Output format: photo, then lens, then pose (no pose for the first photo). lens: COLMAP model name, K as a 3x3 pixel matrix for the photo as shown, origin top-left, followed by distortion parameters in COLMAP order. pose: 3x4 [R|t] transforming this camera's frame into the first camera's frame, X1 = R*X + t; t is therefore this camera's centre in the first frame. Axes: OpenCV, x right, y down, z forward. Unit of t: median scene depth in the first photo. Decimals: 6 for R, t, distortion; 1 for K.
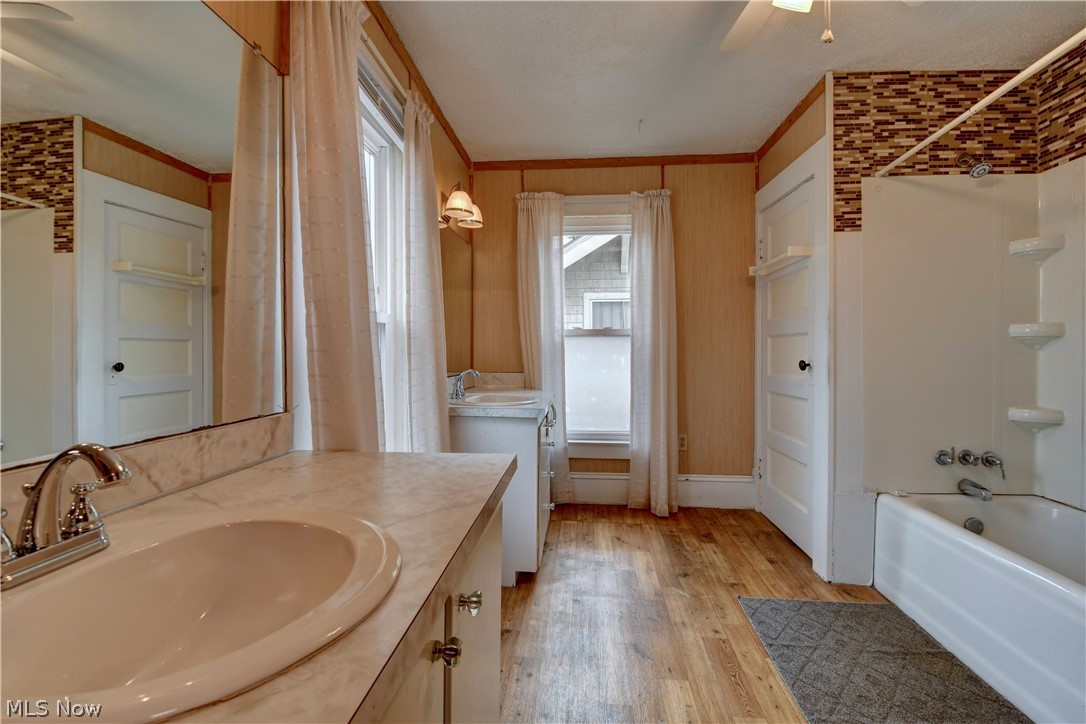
lens RADIAL K [[475.2, 0, 542.8], [0, 475.2, 359.3], [0, 0, 1]] dist [-0.004380, -0.007374]
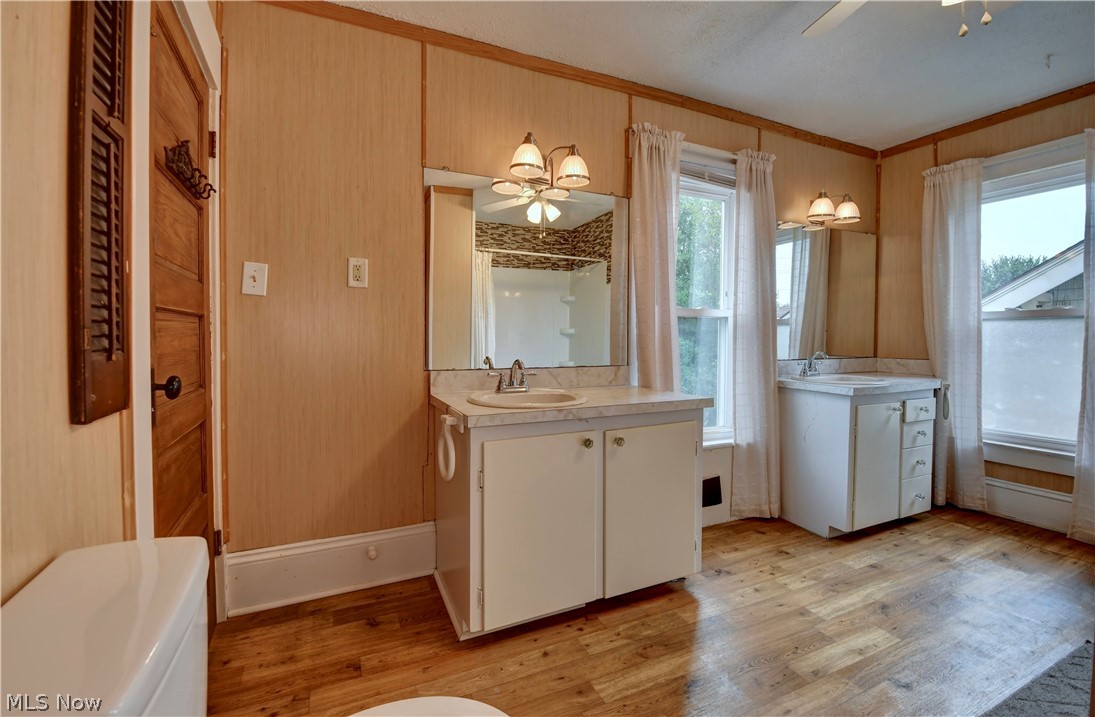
lens RADIAL K [[480.7, 0, 552.5], [0, 480.7, 349.4], [0, 0, 1]] dist [-0.031893, -0.000834]
pose [[0.497559, 0.020856, -0.867179, 0.437411], [-0.016817, 0.999755, 0.014395, 0.007526], [0.867267, 0.007421, 0.497788, -0.120977]]
